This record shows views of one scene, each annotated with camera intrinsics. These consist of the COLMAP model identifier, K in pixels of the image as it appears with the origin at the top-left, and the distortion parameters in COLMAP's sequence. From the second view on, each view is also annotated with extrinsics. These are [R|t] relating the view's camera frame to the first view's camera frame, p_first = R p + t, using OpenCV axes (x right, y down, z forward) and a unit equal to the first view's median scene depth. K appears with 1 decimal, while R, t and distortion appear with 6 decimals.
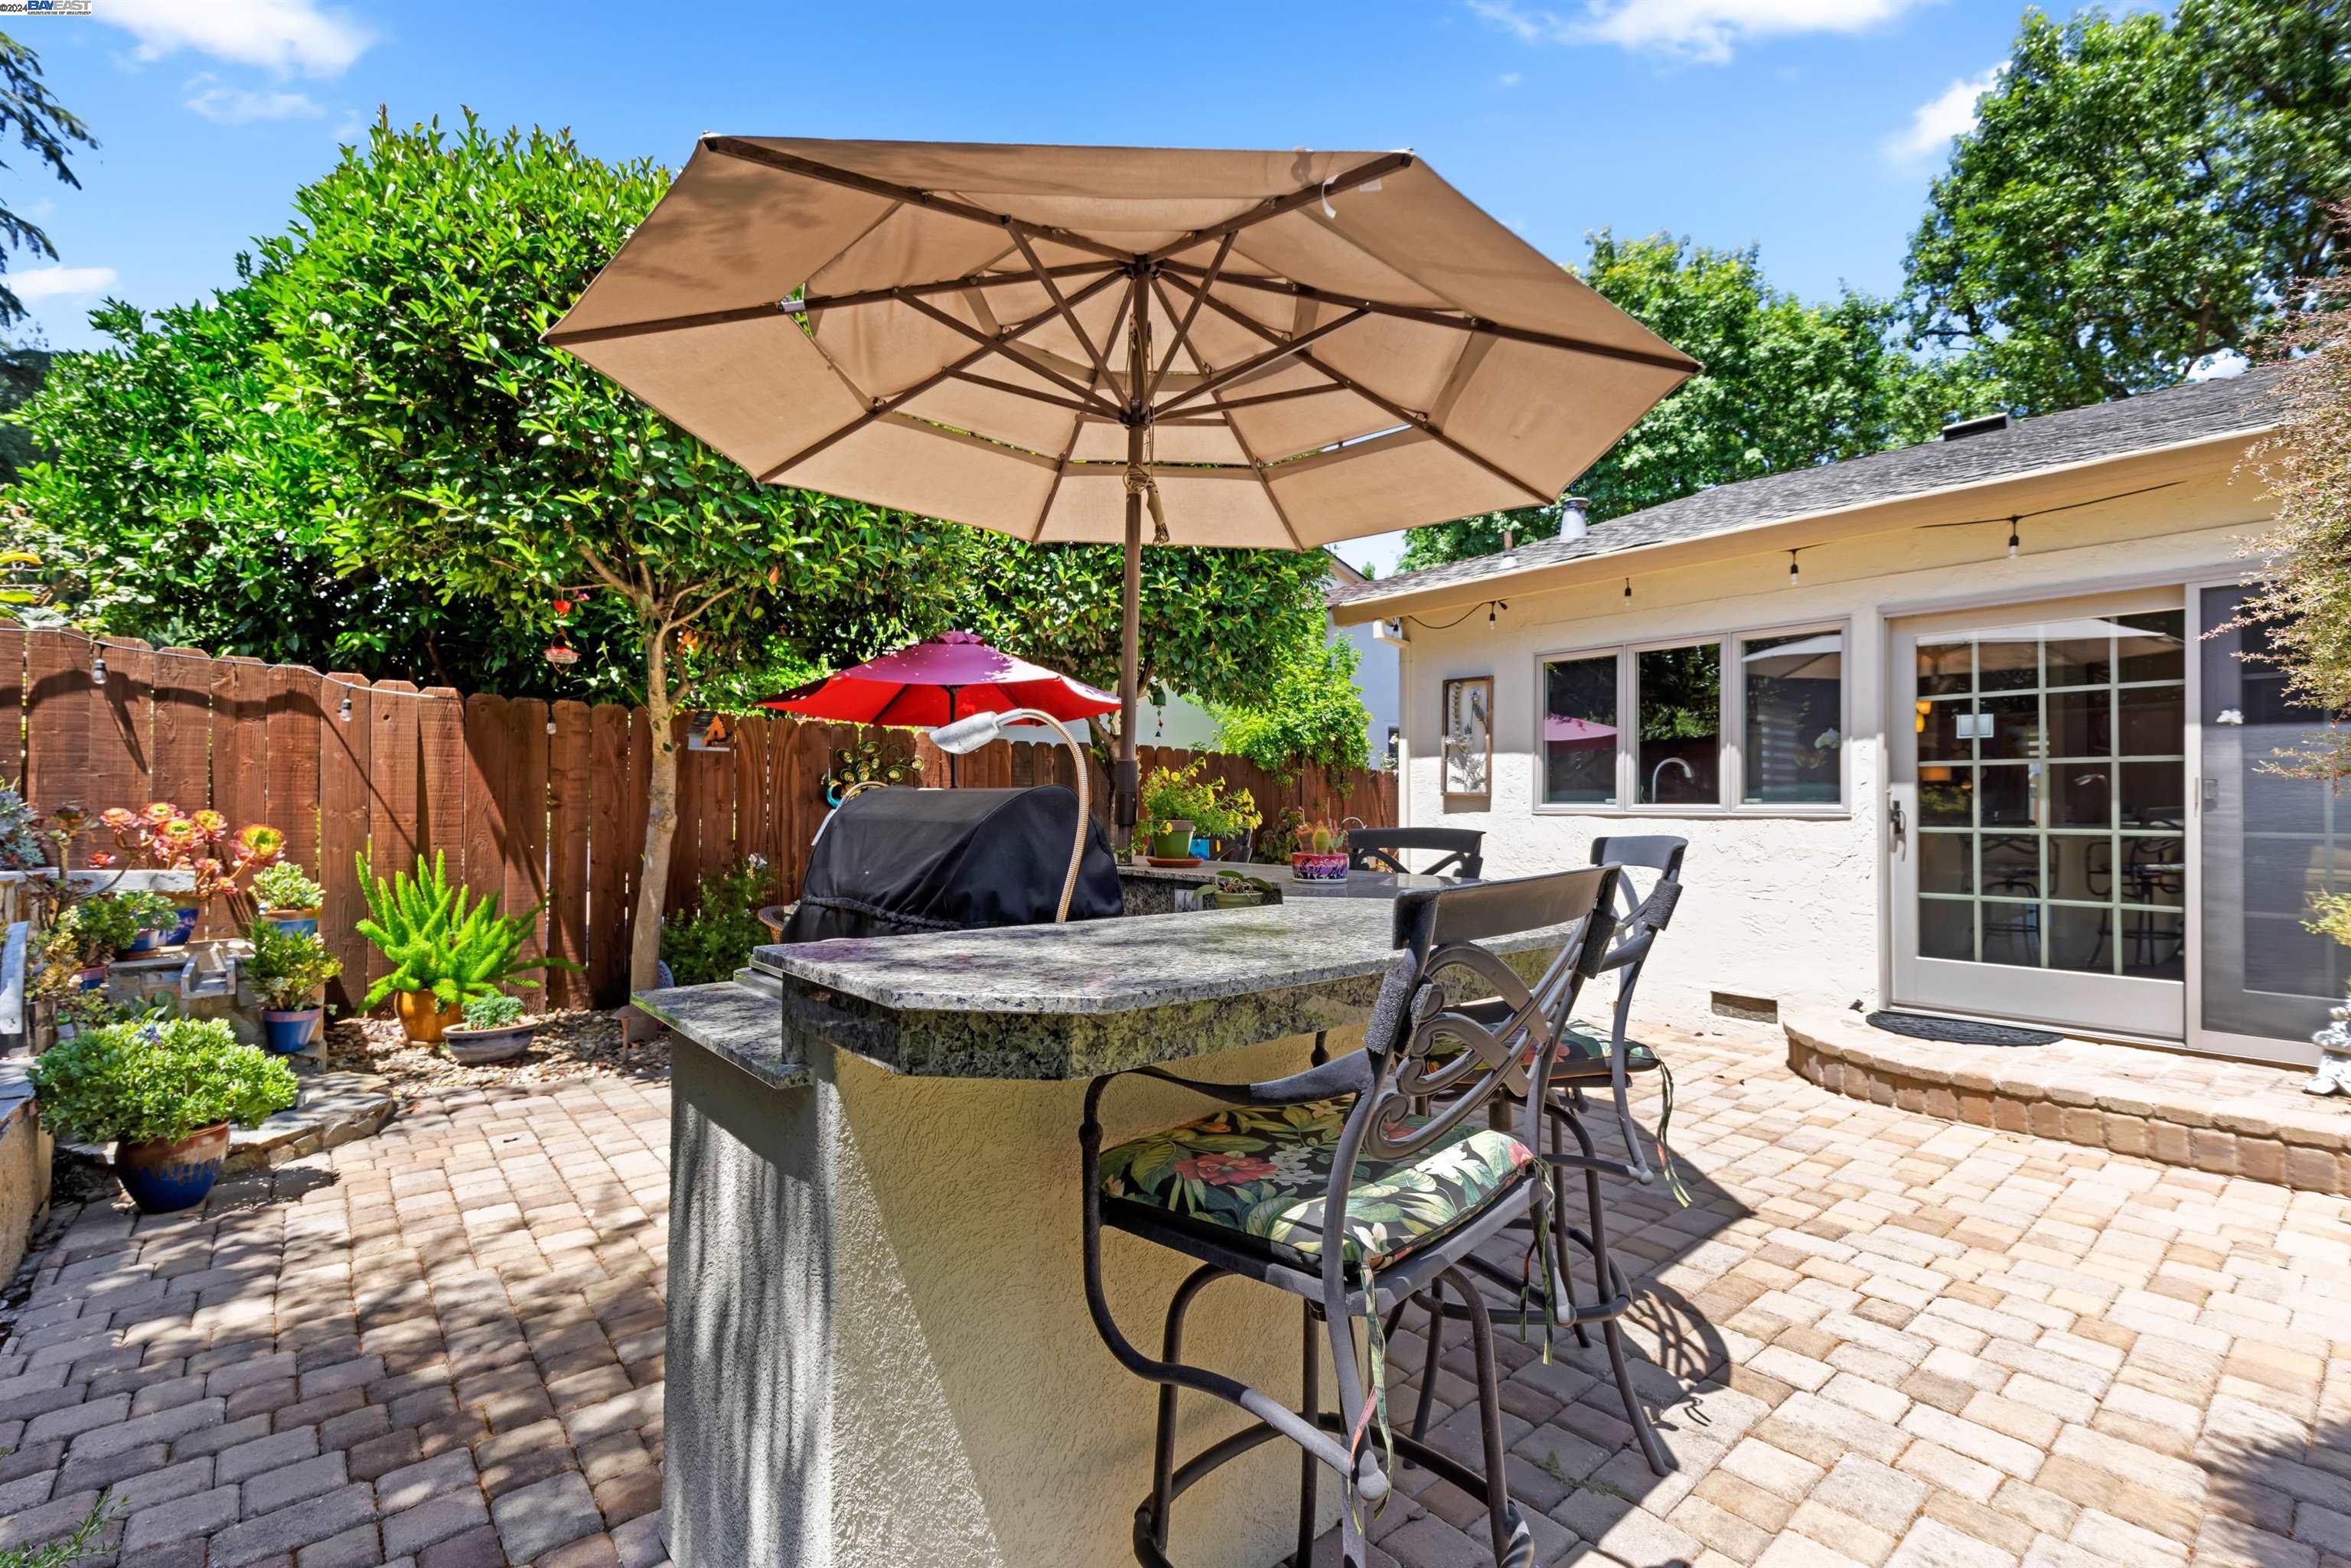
lens RADIAL K [[1060.8, 0, 1206.6], [0, 1060.8, 821.0], [0, 0, 1]] dist [-0.000004, -0.000122]
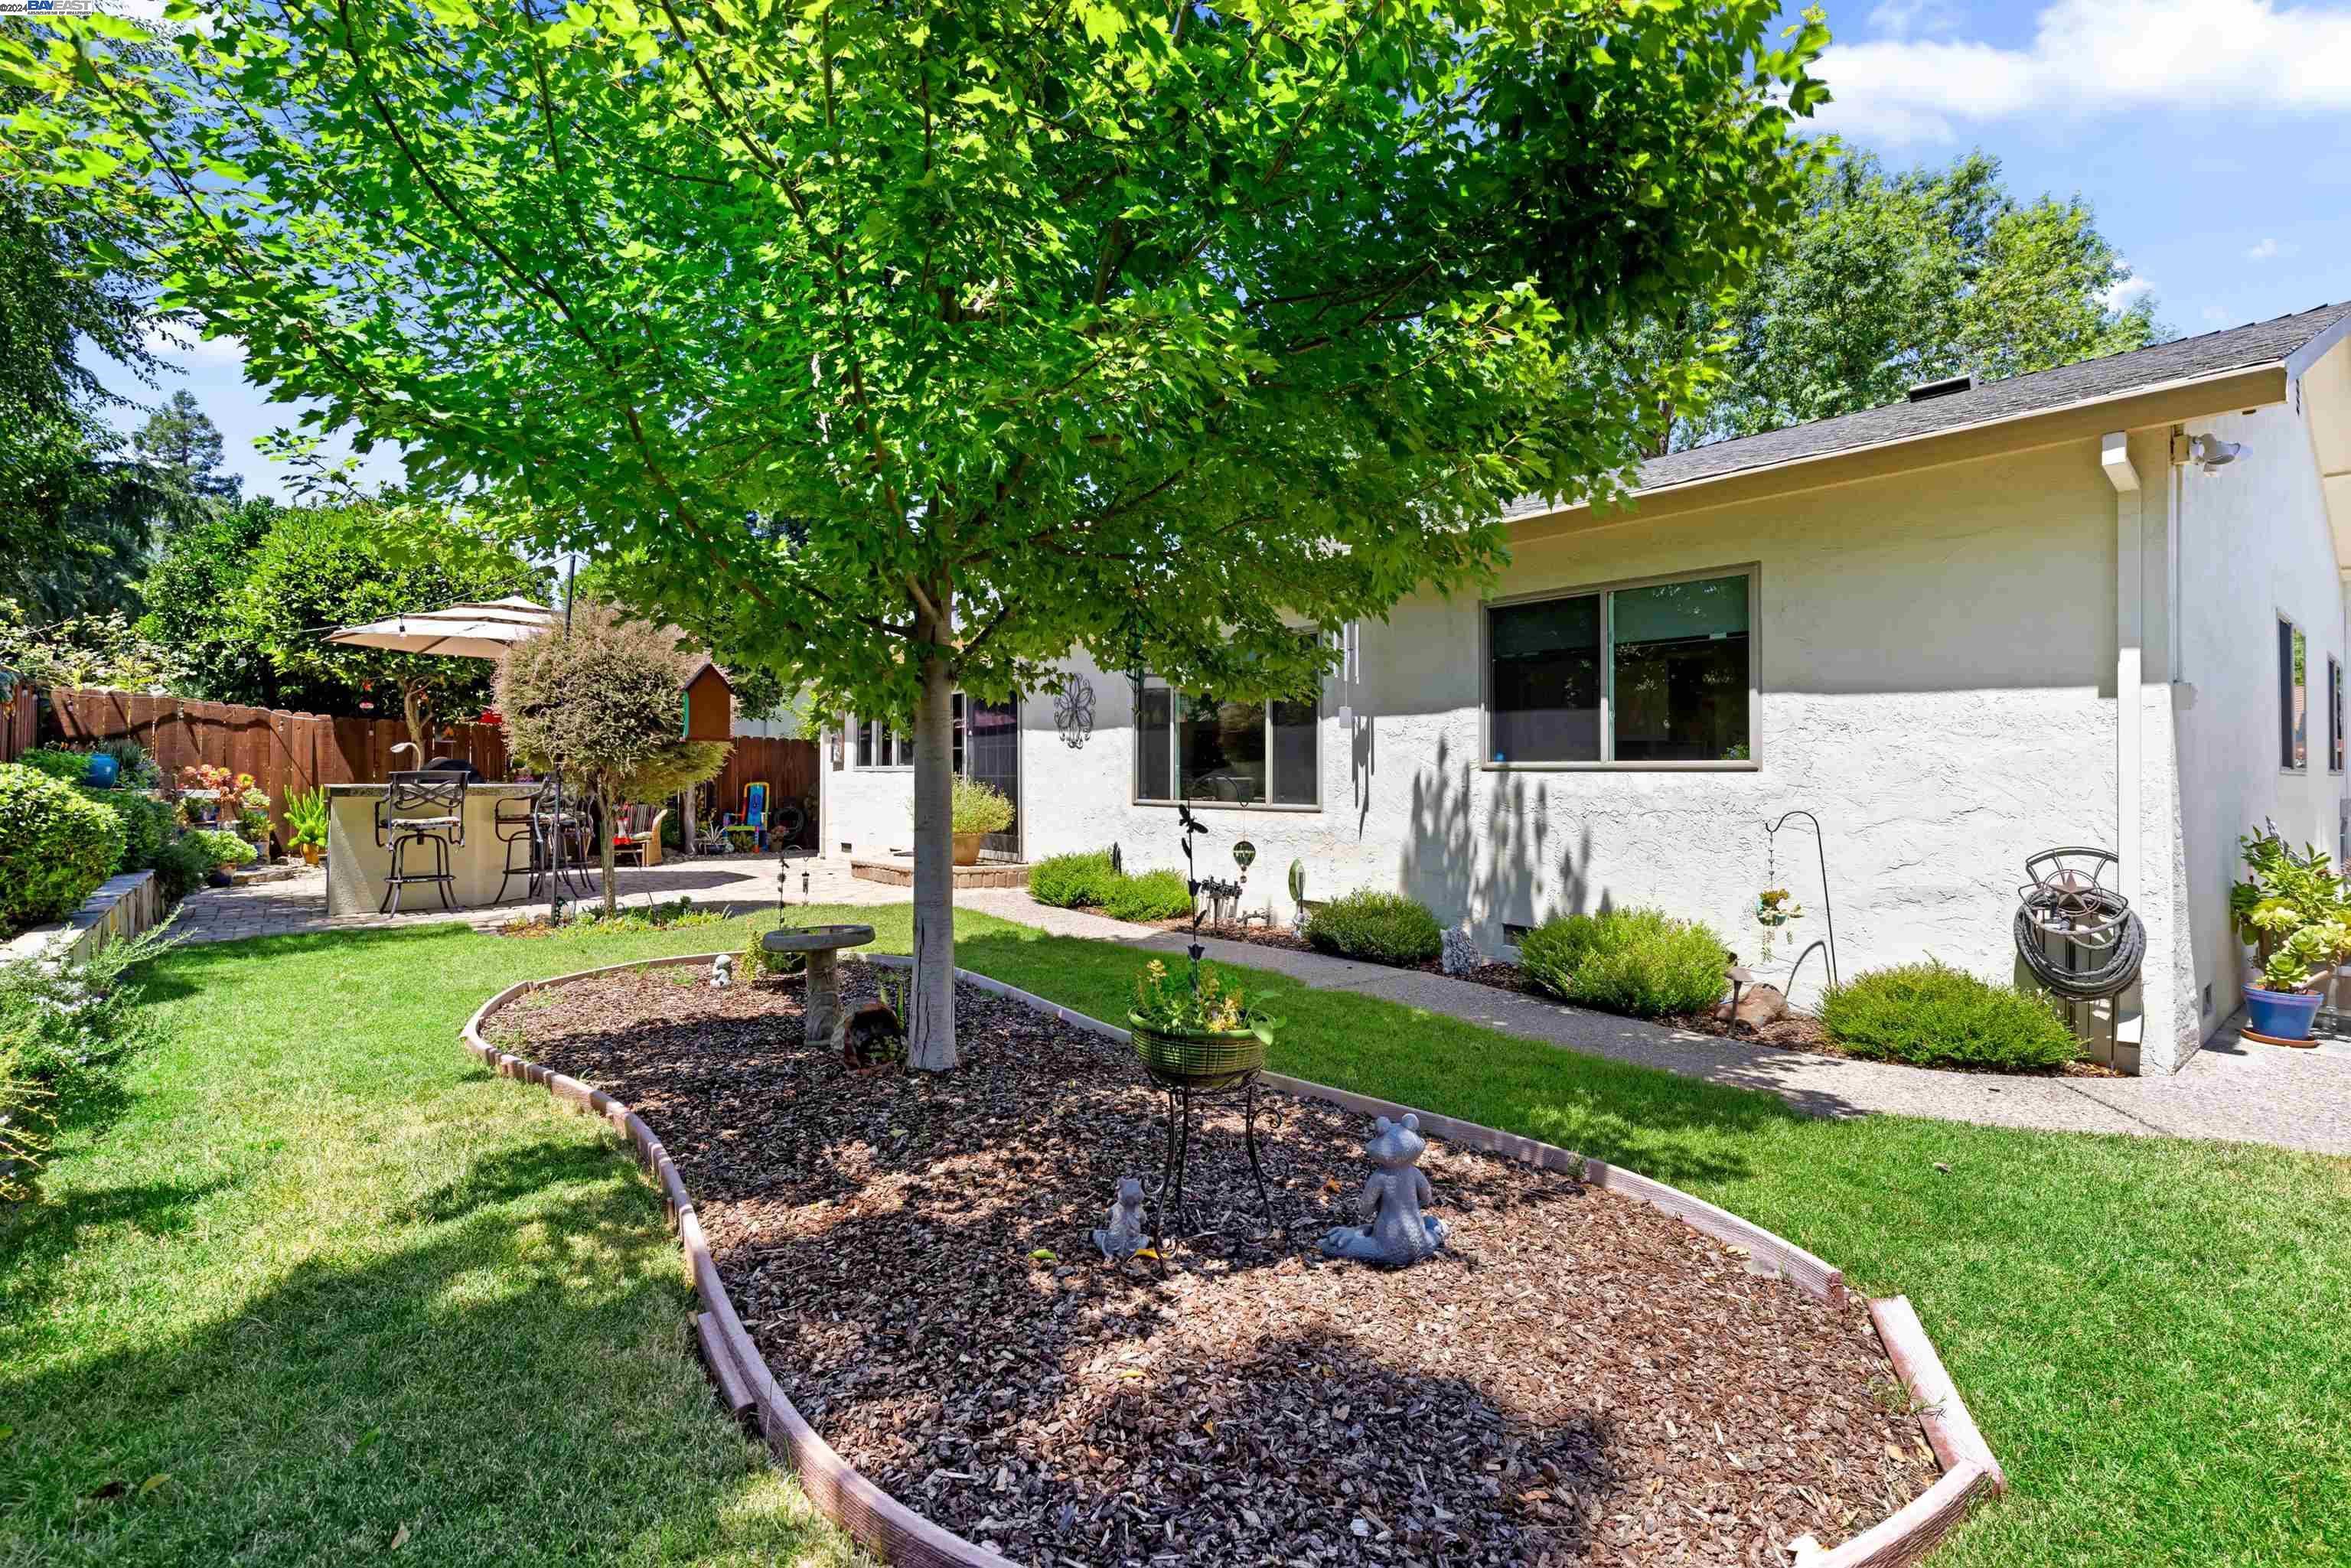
lens RADIAL K [[1060.8, 0, 1190.5], [0, 1060.8, 769.8], [0, 0, 1]] dist [-0.000004, -0.000122]
pose [[0.999990, -0.001891, 0.004157, 1.251977], [0.001928, 0.999957, -0.009025, 0.020327], [-0.004140, 0.009033, 0.999951, -1.424031]]
